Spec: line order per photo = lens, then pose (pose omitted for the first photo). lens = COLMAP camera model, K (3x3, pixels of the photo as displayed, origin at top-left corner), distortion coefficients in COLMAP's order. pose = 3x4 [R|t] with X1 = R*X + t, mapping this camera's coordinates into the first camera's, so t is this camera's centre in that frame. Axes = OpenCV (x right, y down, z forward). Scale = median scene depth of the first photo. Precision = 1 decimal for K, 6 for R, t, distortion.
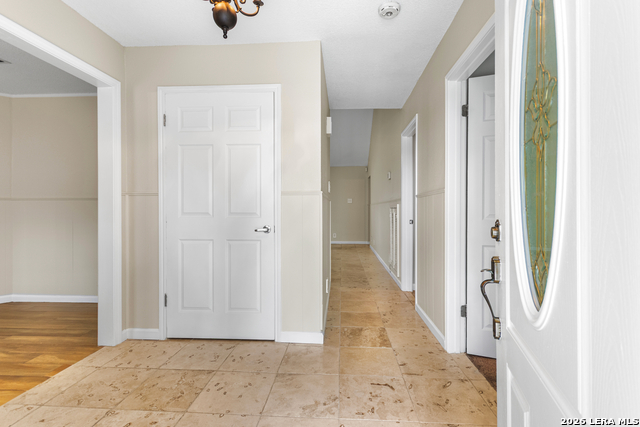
lens RADIAL K [[286.0, 0, 322.2], [0, 286.0, 212.5], [0, 0, 1]] dist [0.007931, -0.000384]
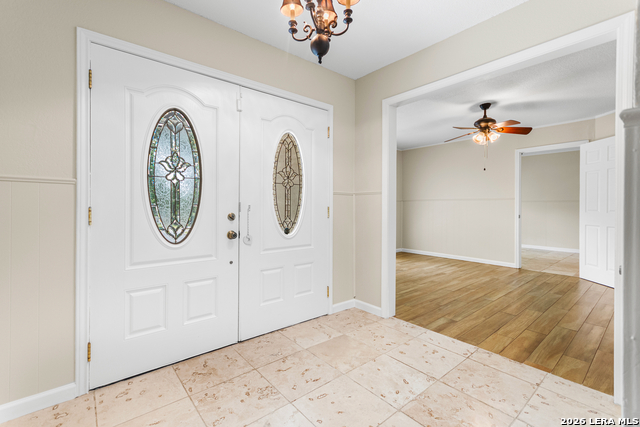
lens RADIAL K [[286.0, 0, 320.5], [0, 286.0, 209.8], [0, 0, 1]] dist [0.007931, -0.000384]
pose [[-0.722892, 0.006422, -0.690931, 0.350780], [-0.003406, 0.999912, 0.012857, -0.004941], [0.690953, 0.011647, -0.722806, 1.347627]]
